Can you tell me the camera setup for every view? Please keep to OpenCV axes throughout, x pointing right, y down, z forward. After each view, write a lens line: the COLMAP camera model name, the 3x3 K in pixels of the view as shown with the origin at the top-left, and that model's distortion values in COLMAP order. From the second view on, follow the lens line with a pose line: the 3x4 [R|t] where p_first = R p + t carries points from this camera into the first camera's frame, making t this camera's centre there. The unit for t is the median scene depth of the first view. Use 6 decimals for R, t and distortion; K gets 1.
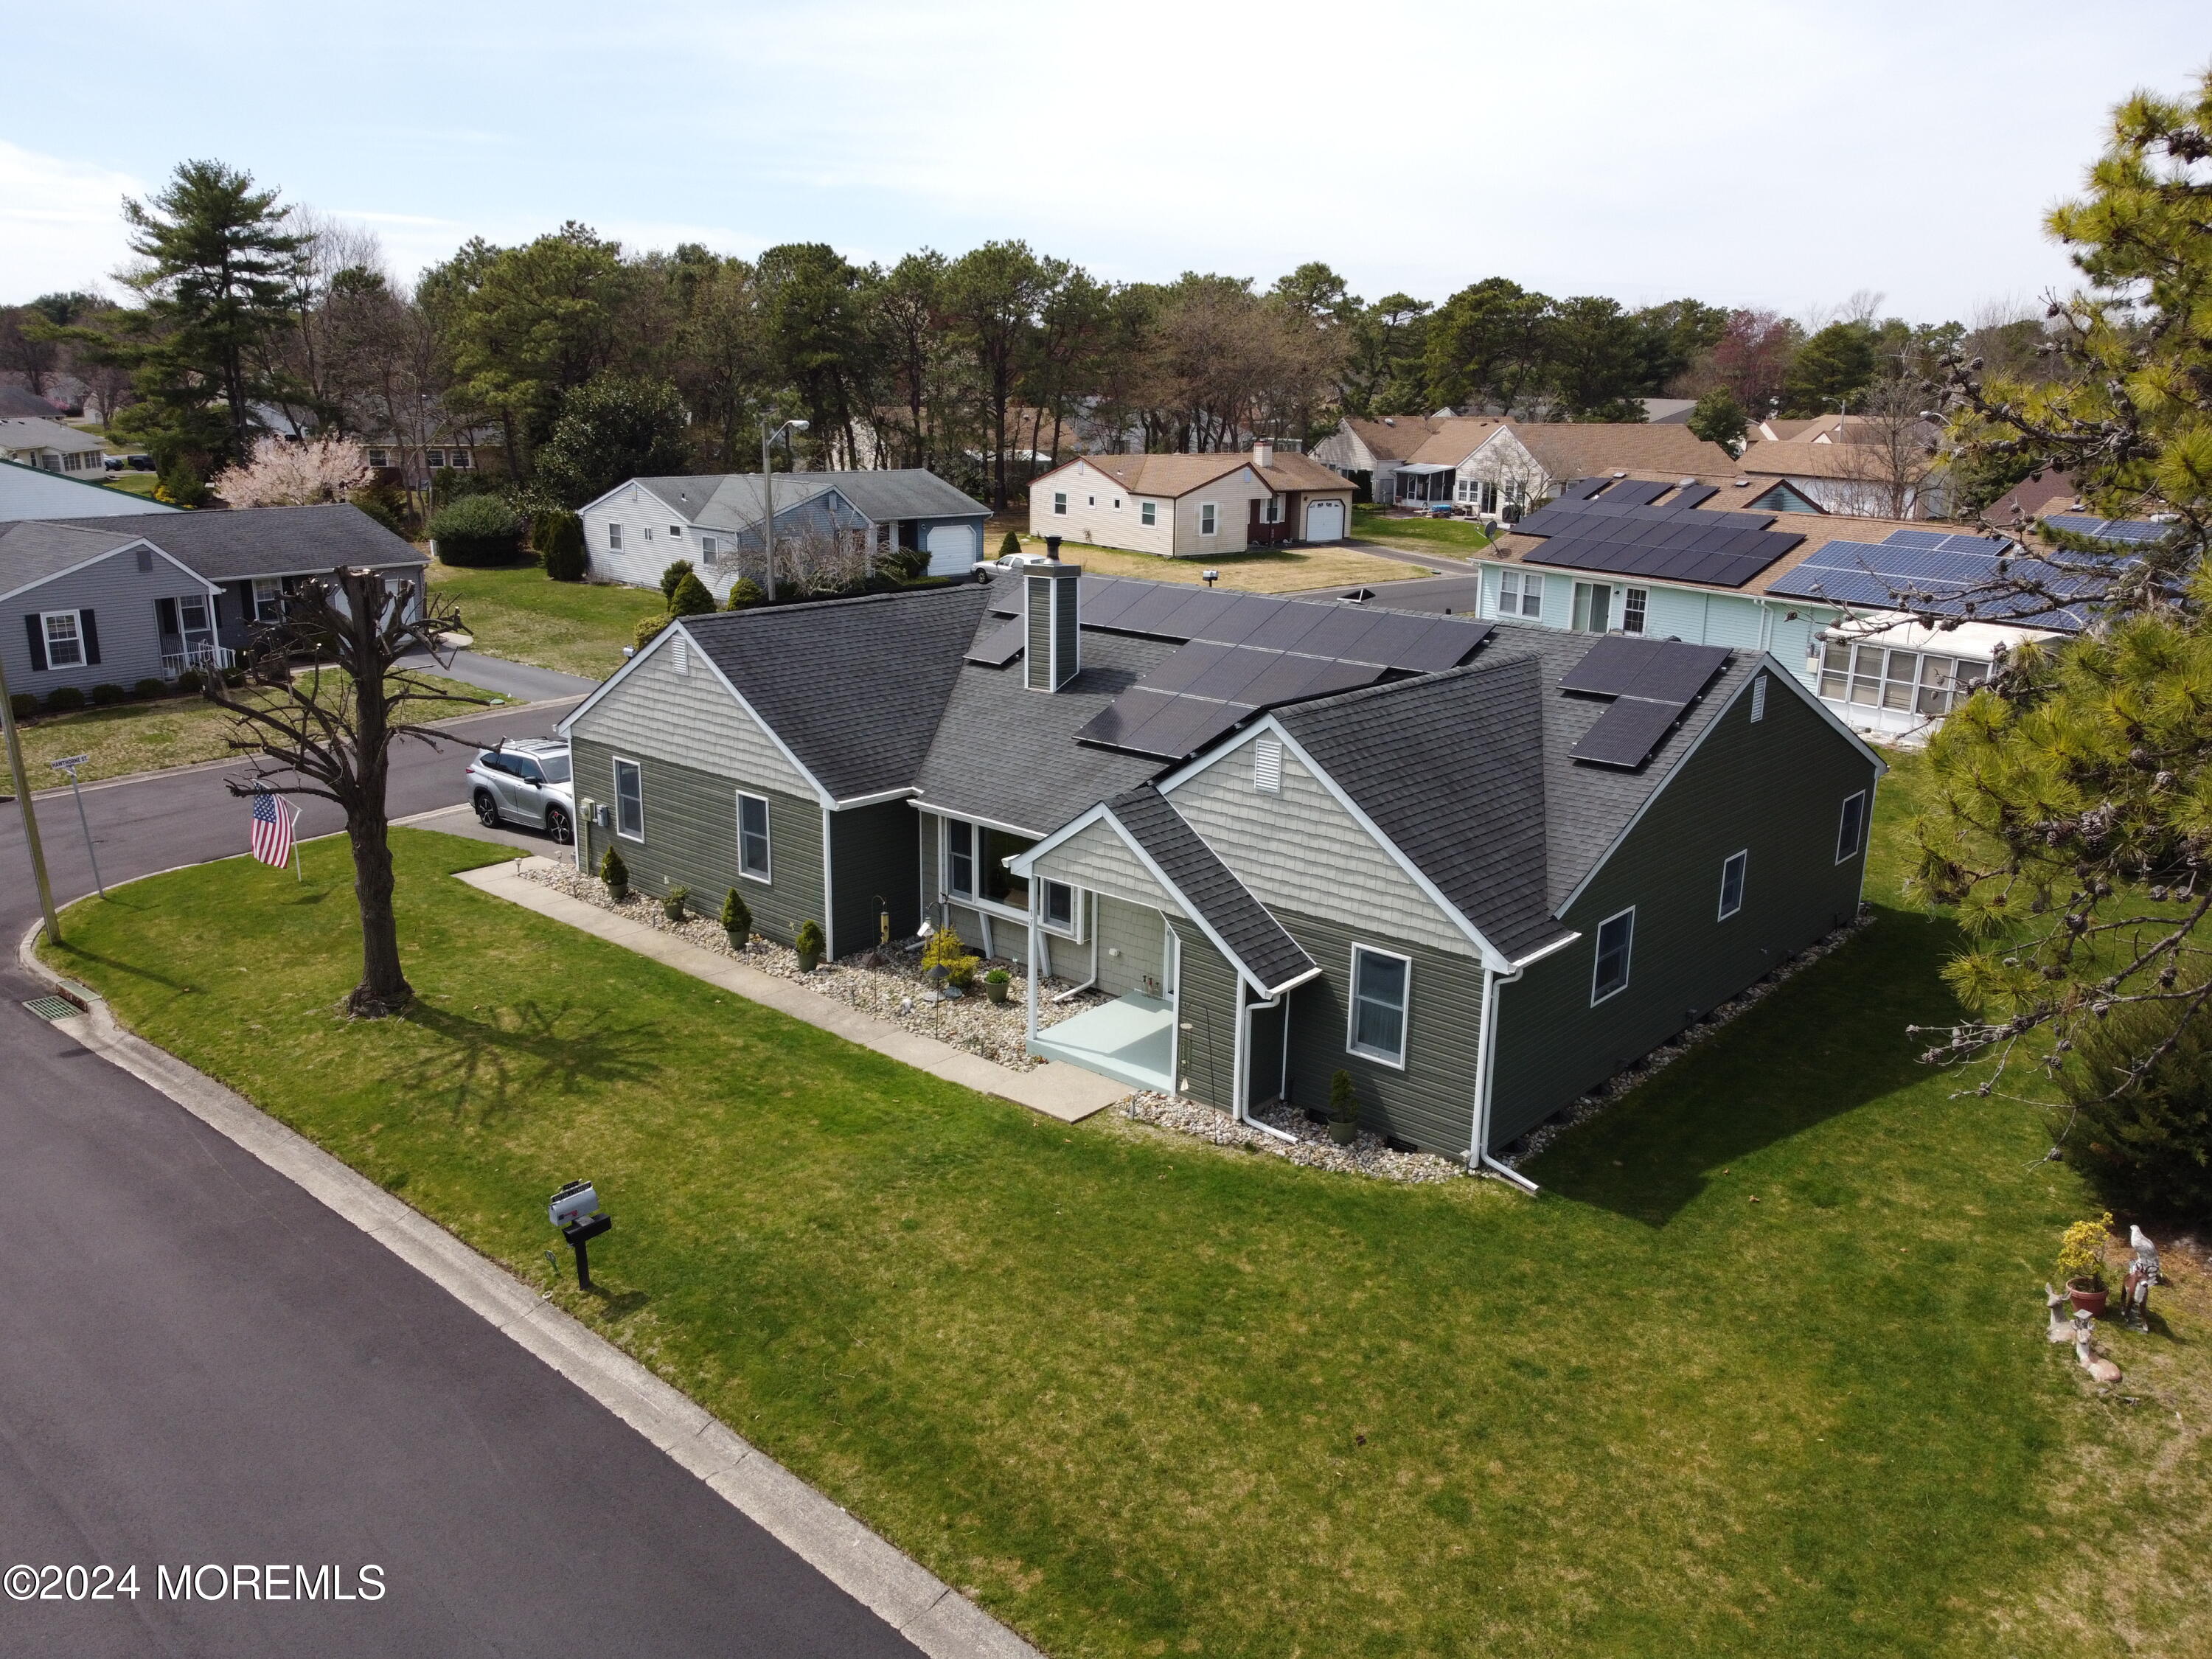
lens RADIAL K [[1675.5, 0, 1104.0], [0, 1675.5, 827.4], [0, 0, 1]] dist [-0.001005, -0.004193]
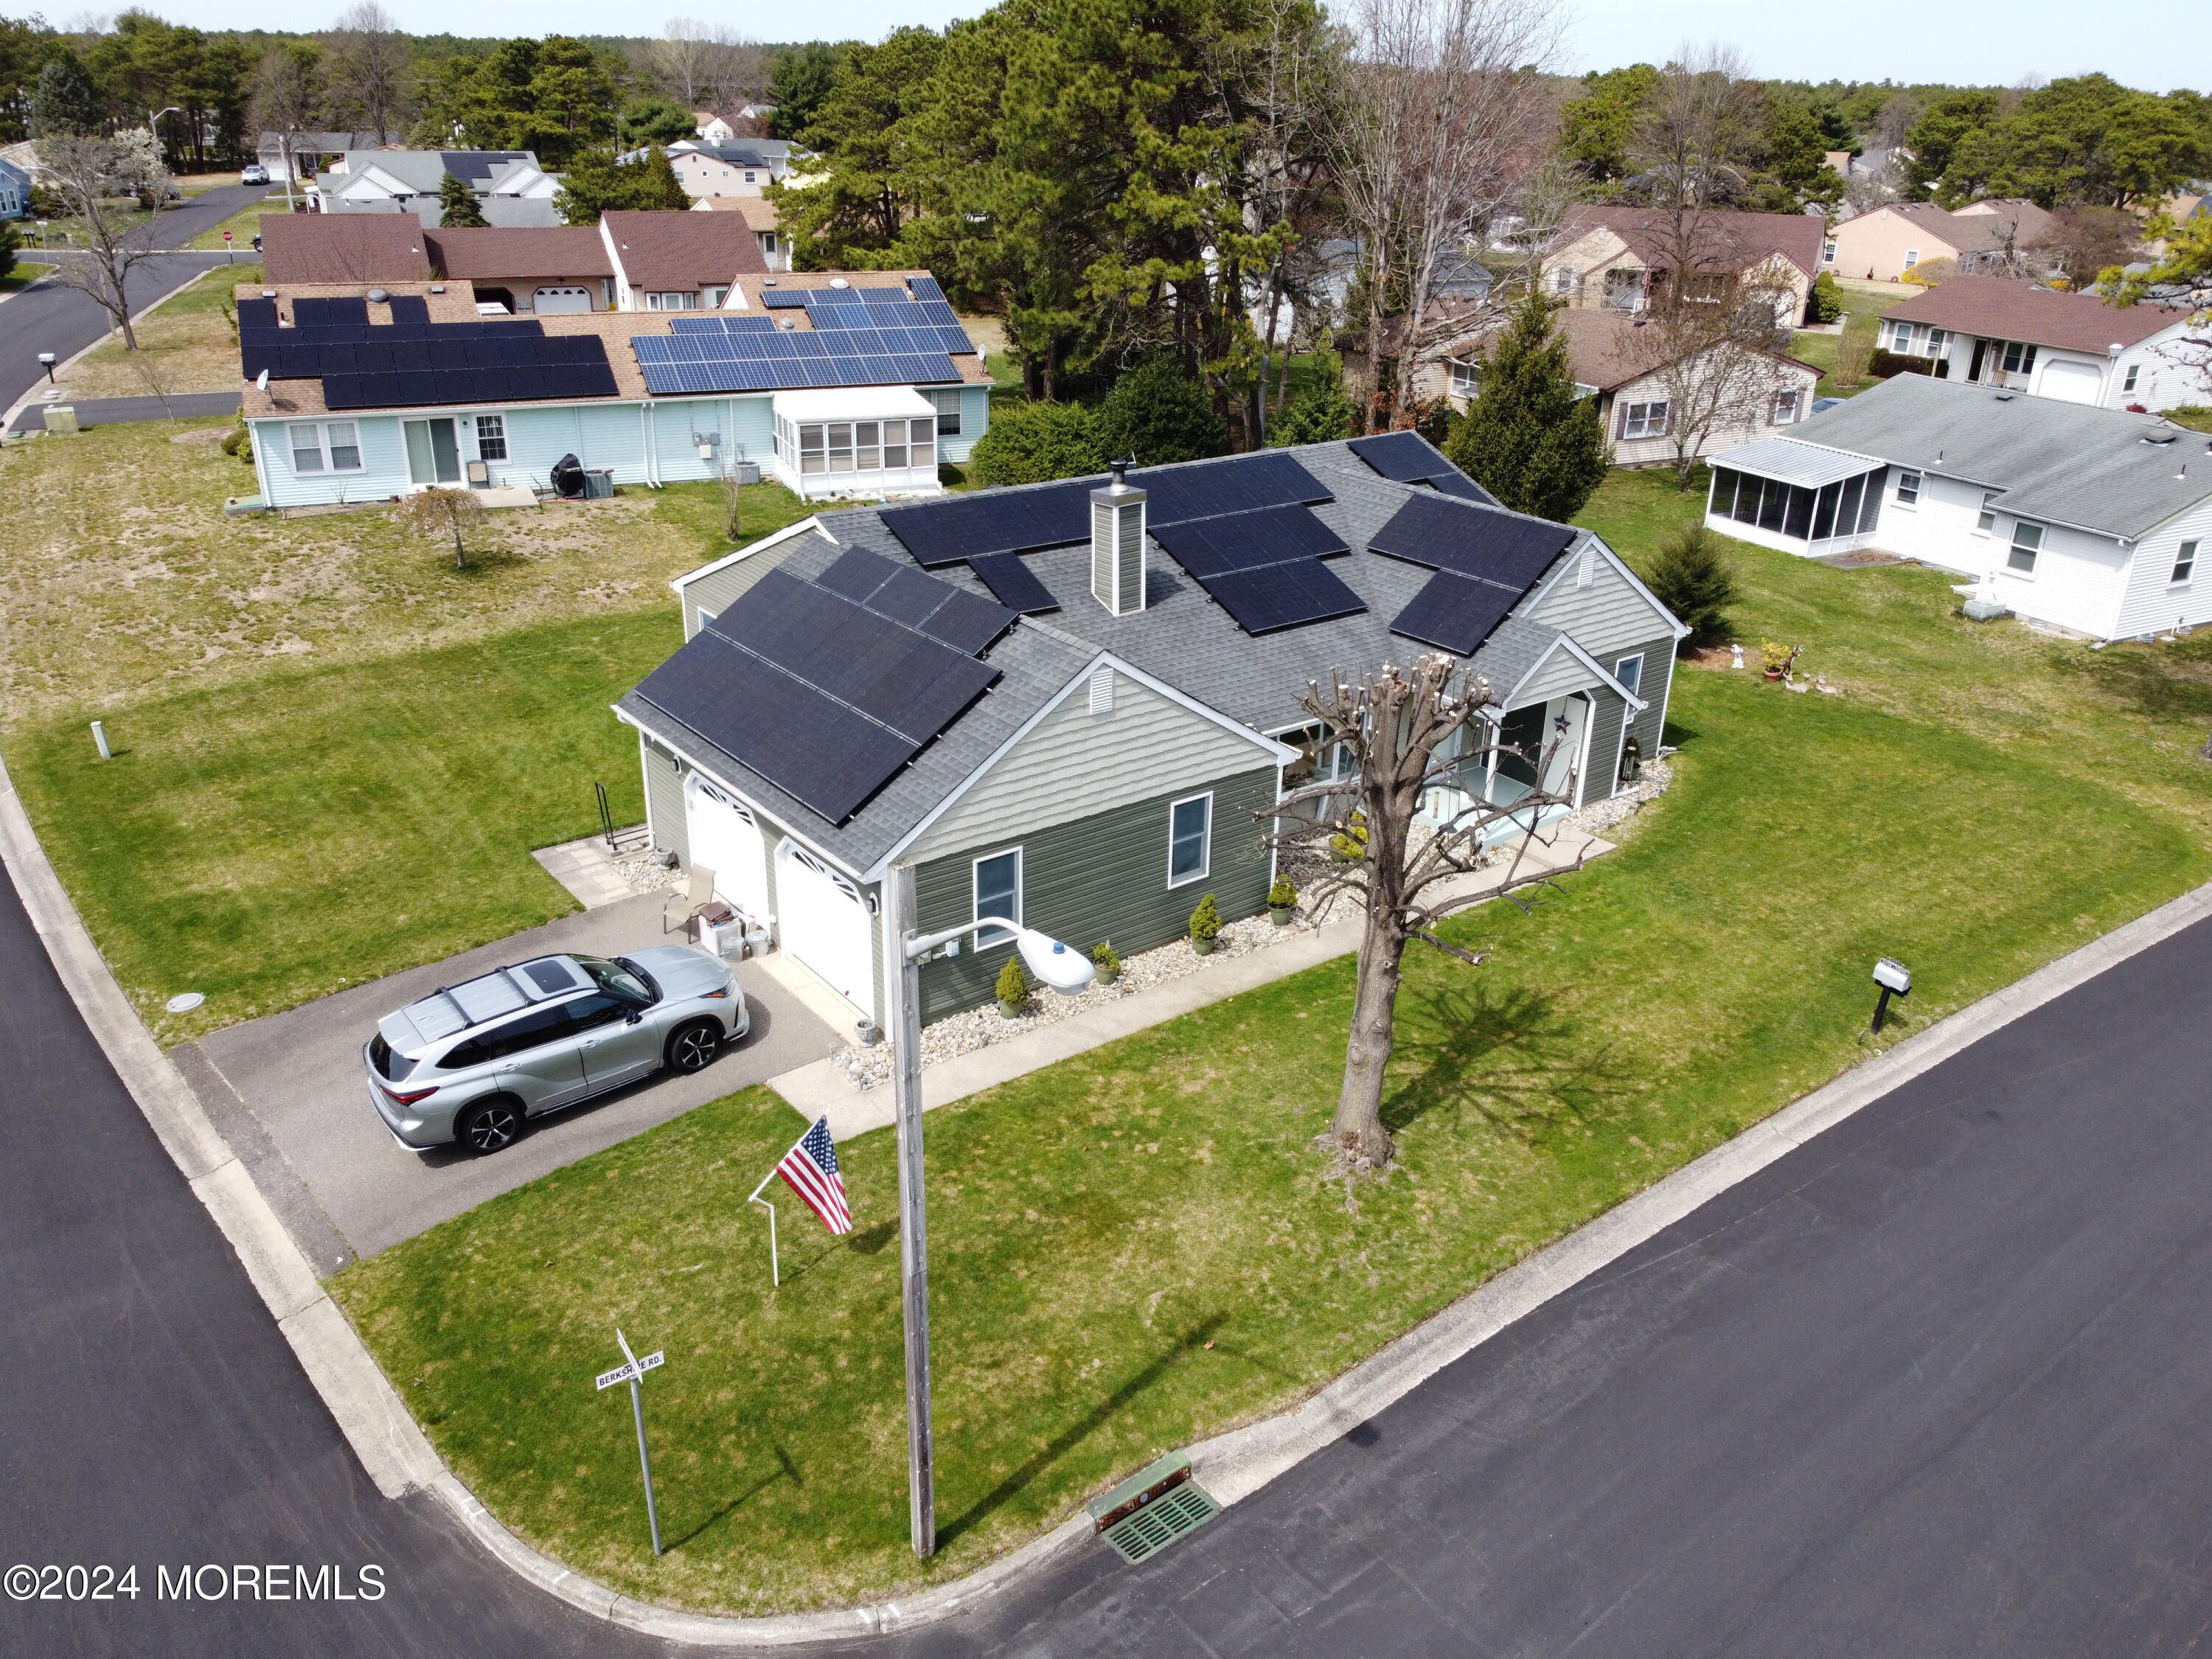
lens RADIAL K [[1675.5, 0, 1093.4], [0, 1675.5, 840.5], [0, 0, 1]] dist [-0.001005, -0.004193]
pose [[0.200924, -0.413327, 0.888139, -1.187357], [0.239133, 0.899895, 0.364699, -0.393502], [-0.949971, 0.139107, 0.279650, 0.885340]]
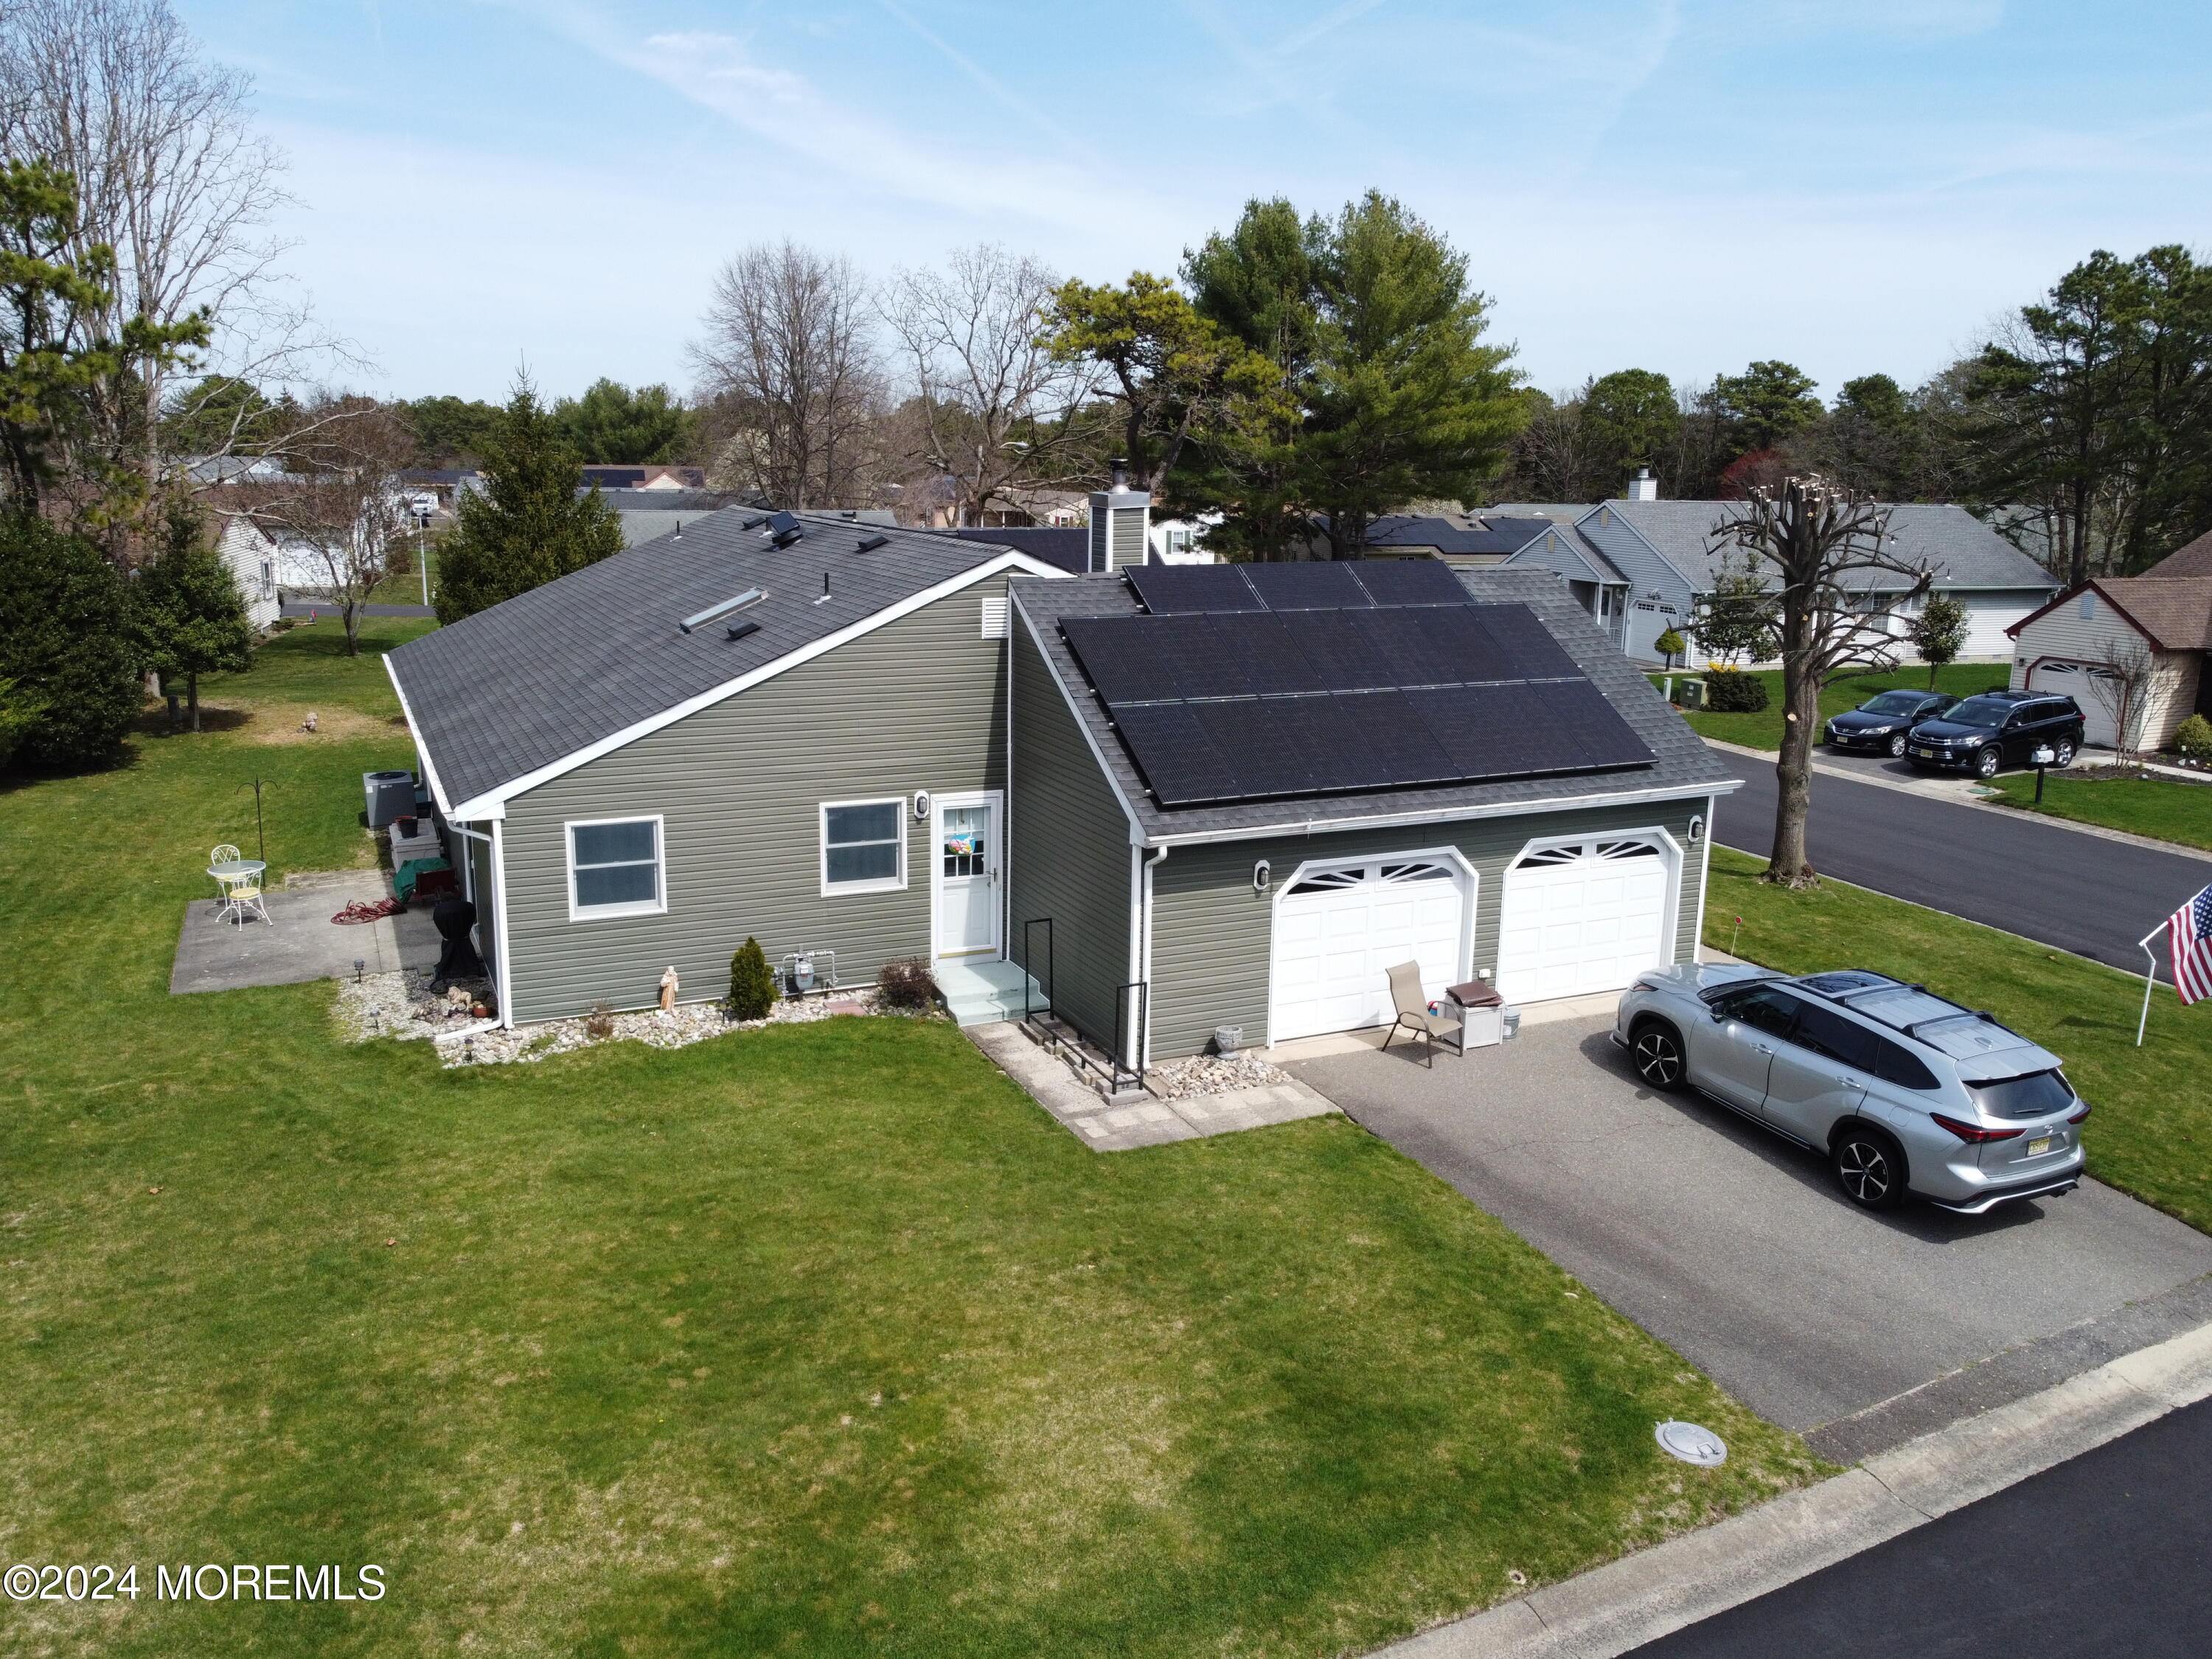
lens RADIAL K [[1675.5, 0, 1102.0], [0, 1675.5, 814.0], [0, 0, 1]] dist [-0.001005, -0.004193]
pose [[-0.916621, -0.112129, 0.383710, -0.448757], [0.073866, 0.895821, 0.438233, -0.460479], [-0.392874, 0.430037, -0.812846, 2.090891]]
